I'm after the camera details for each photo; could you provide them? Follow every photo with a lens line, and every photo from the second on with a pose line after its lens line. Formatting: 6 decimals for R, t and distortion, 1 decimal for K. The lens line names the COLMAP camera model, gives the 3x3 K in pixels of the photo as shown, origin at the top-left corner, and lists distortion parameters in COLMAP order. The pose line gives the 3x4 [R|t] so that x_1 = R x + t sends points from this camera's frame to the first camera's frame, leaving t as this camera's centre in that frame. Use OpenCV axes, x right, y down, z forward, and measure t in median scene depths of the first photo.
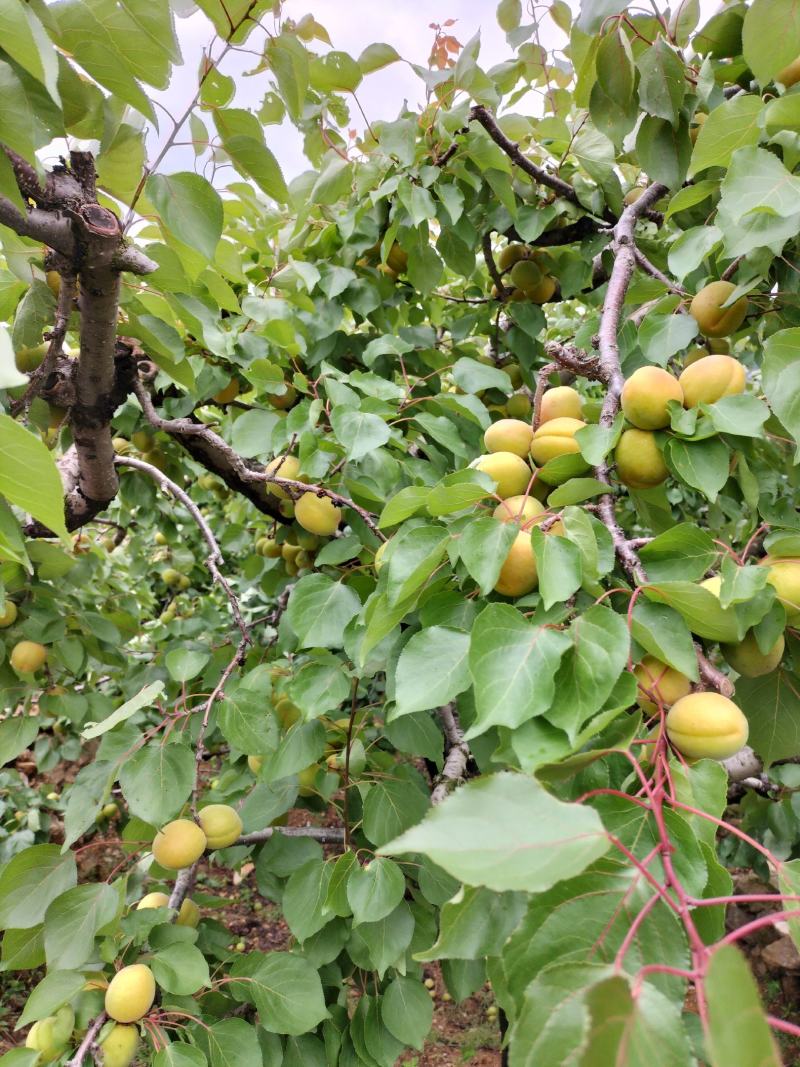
lens RADIAL K [[800.7, 0, 411.7], [0, 800.7, 534.7], [0, 0, 1]] dist [0.015678, -0.005116]
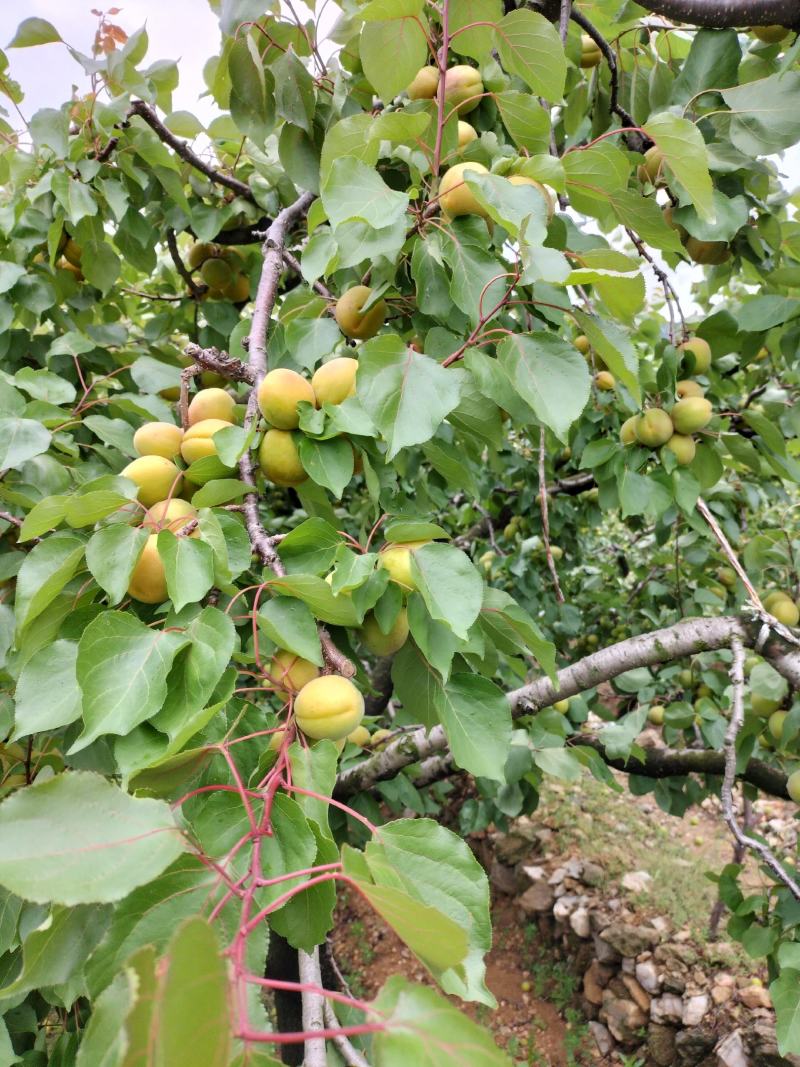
lens RADIAL K [[800.7, 0, 411.7], [0, 800.7, 534.7], [0, 0, 1]] dist [0.015678, -0.005116]
pose [[0.969640, -0.064941, 0.235755, 0.173406], [0.062334, 0.997884, 0.018502, -0.003391], [-0.236457, -0.003244, 0.971636, -0.042026]]
